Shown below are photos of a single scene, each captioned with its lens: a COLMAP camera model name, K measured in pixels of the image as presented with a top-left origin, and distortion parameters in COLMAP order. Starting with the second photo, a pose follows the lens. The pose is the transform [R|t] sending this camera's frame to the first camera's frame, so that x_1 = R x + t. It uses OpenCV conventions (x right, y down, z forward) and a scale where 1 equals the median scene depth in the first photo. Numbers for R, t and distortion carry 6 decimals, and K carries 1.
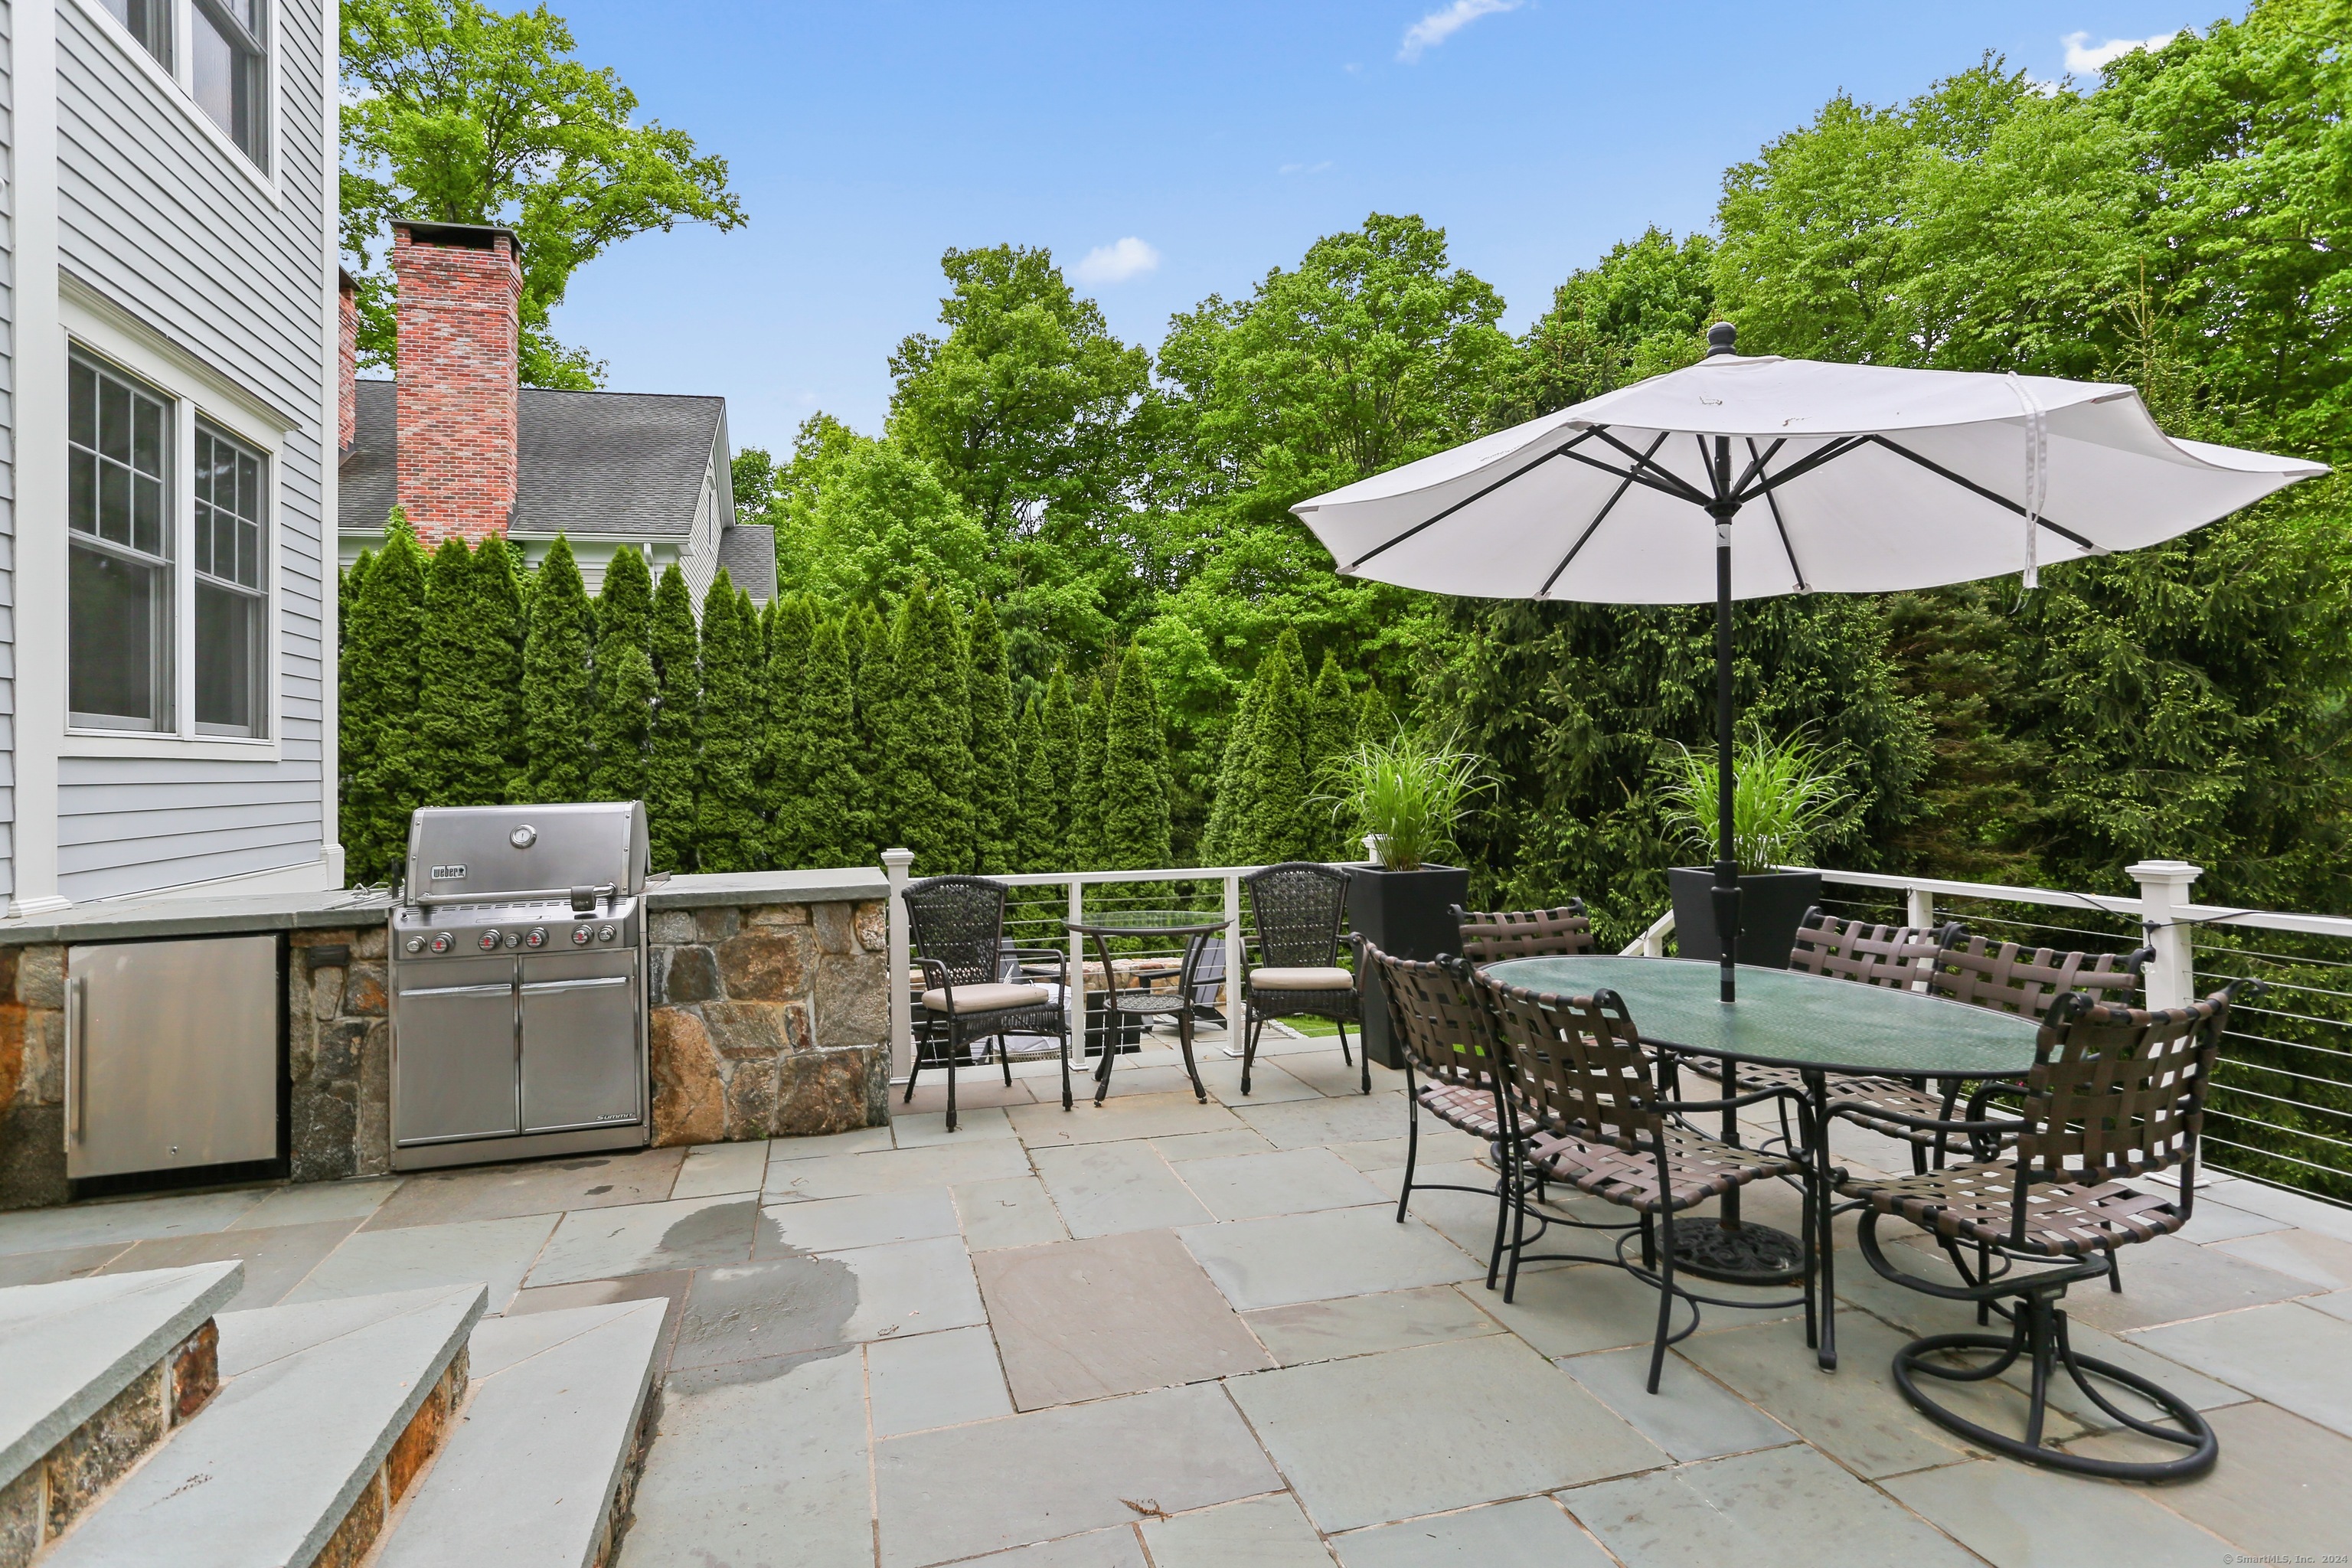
lens RADIAL K [[1222.5, 0, 1166.8], [0, 1222.5, 732.2], [0, 0, 1]] dist [-0.025733, -0.000334]
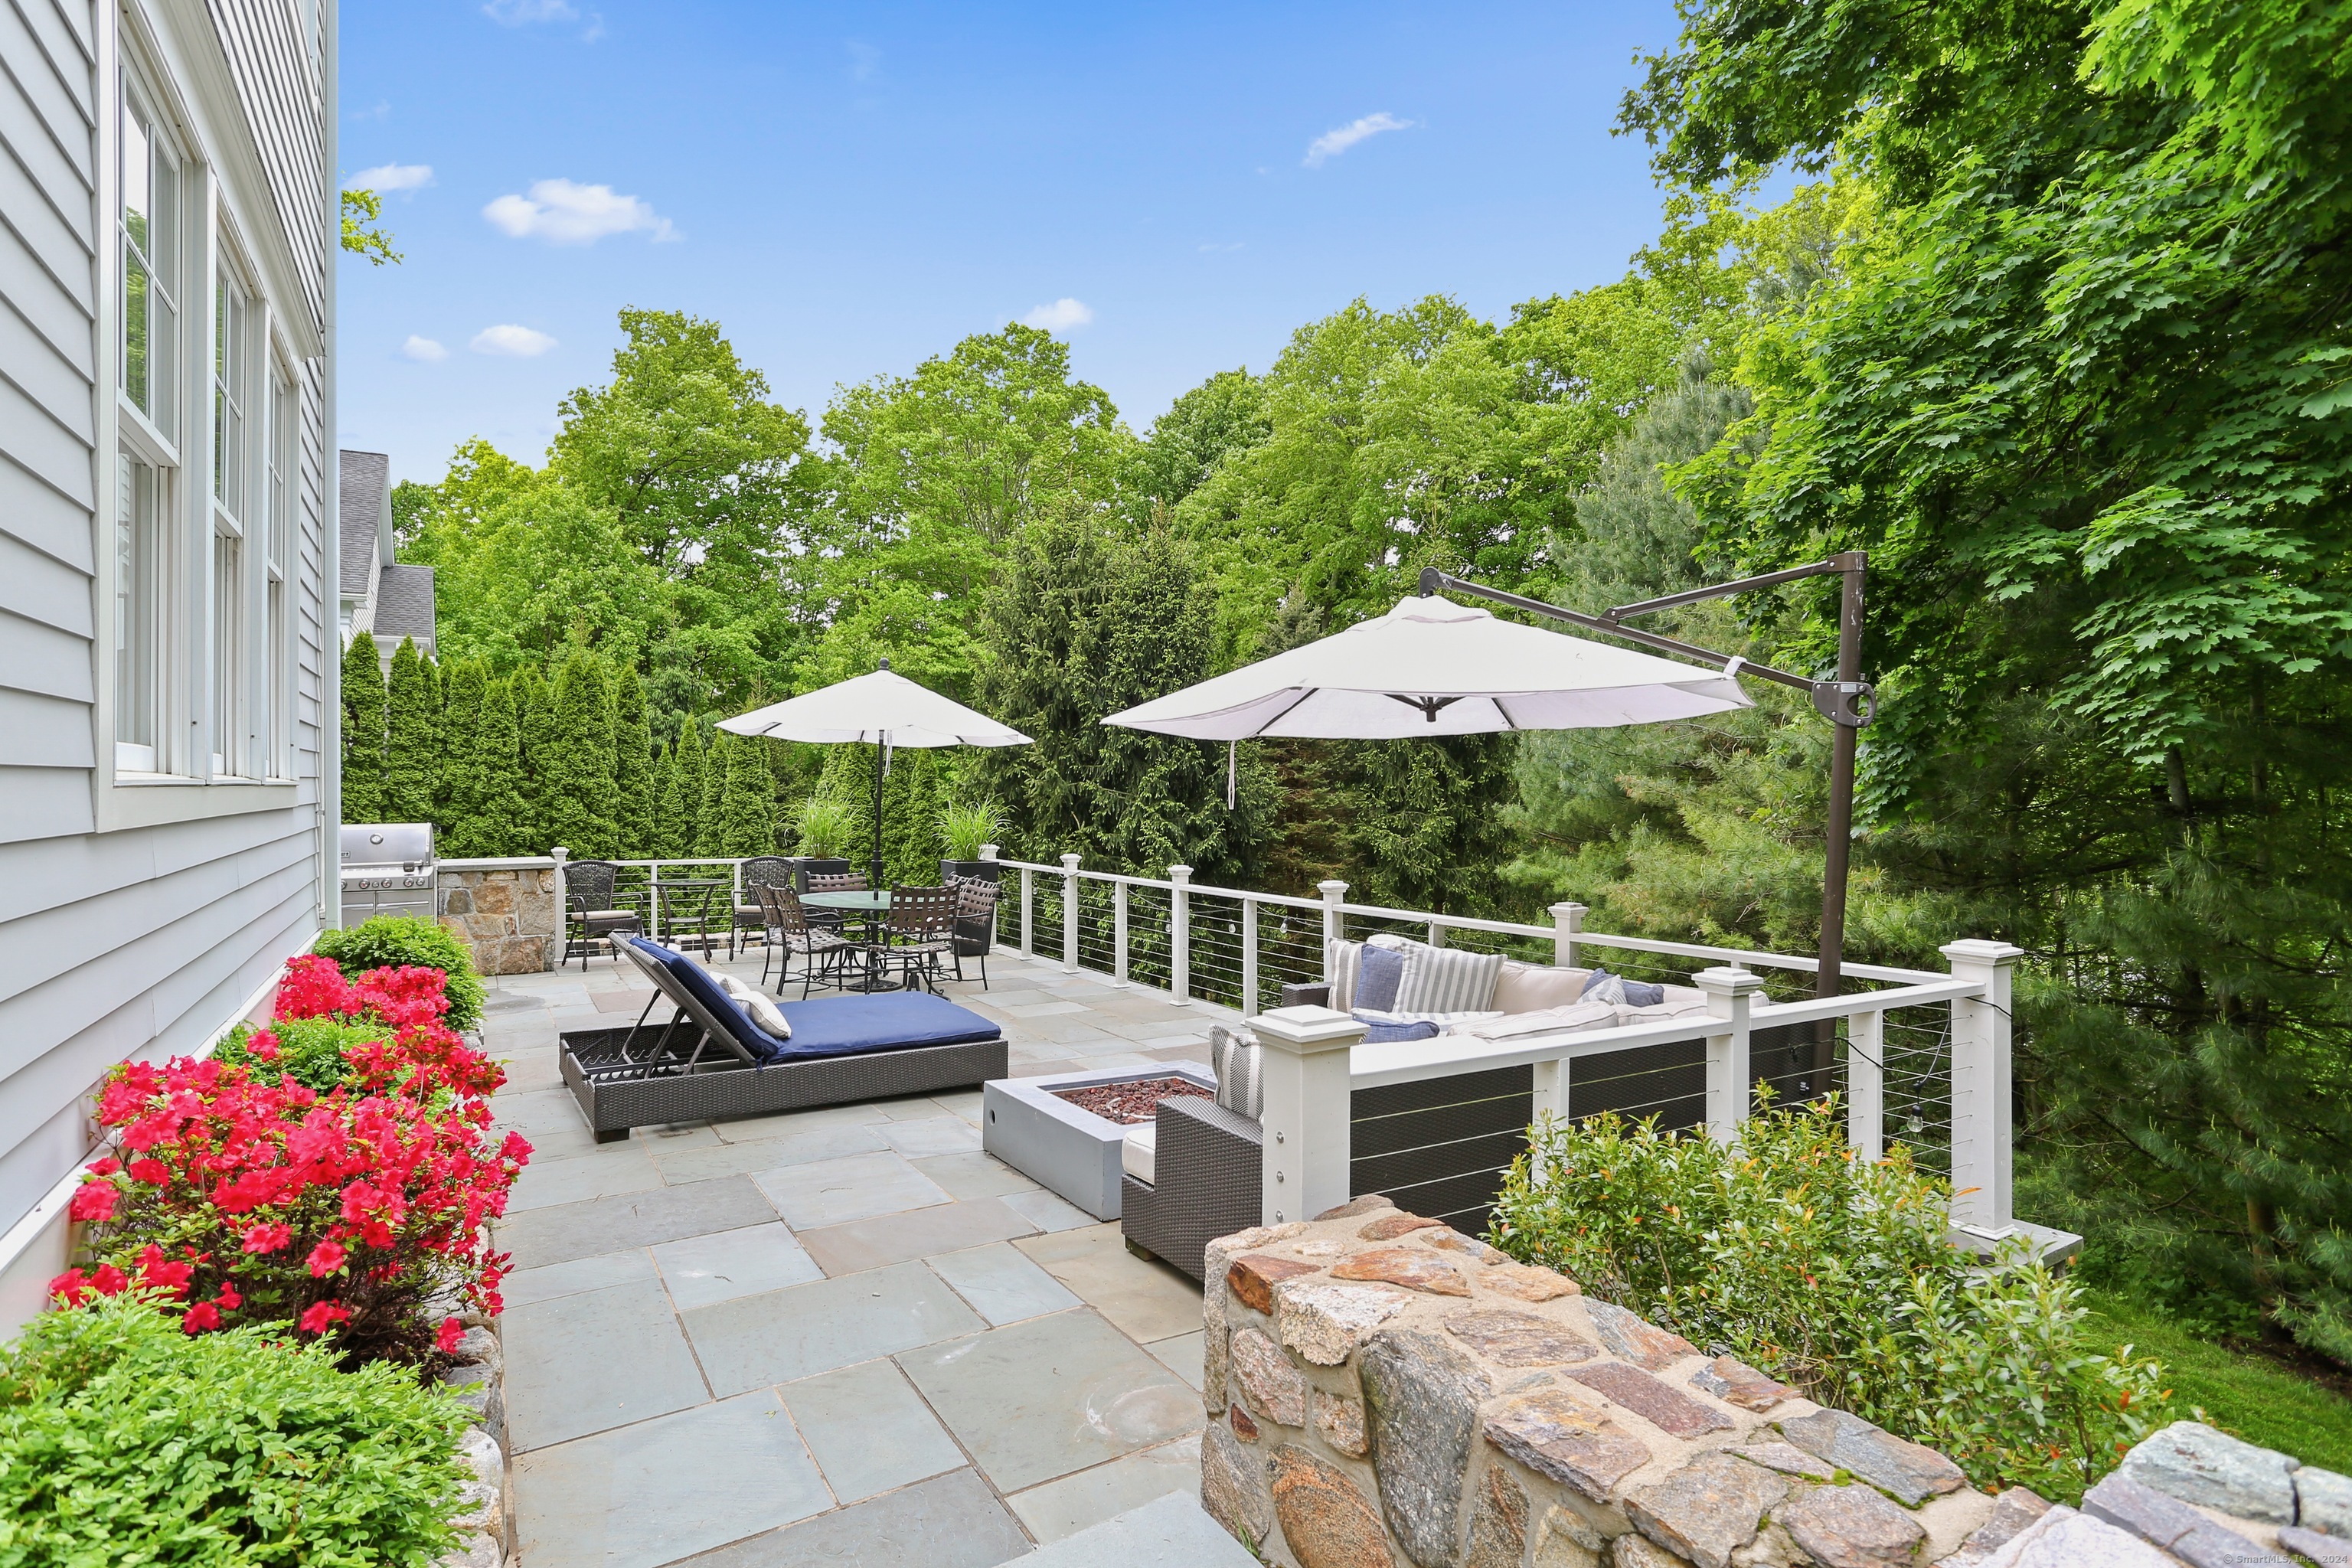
lens RADIAL K [[1133.0, 0, 1176.0], [0, 1133.0, 784.0], [0, 0, 1]] dist [-0.069191, 0.046057]
pose [[0.956548, 0.022110, 0.290736, 0.069786], [-0.028699, 0.999418, 0.018418, -0.023466], [-0.290160, -0.025961, 0.956626, -0.339932]]
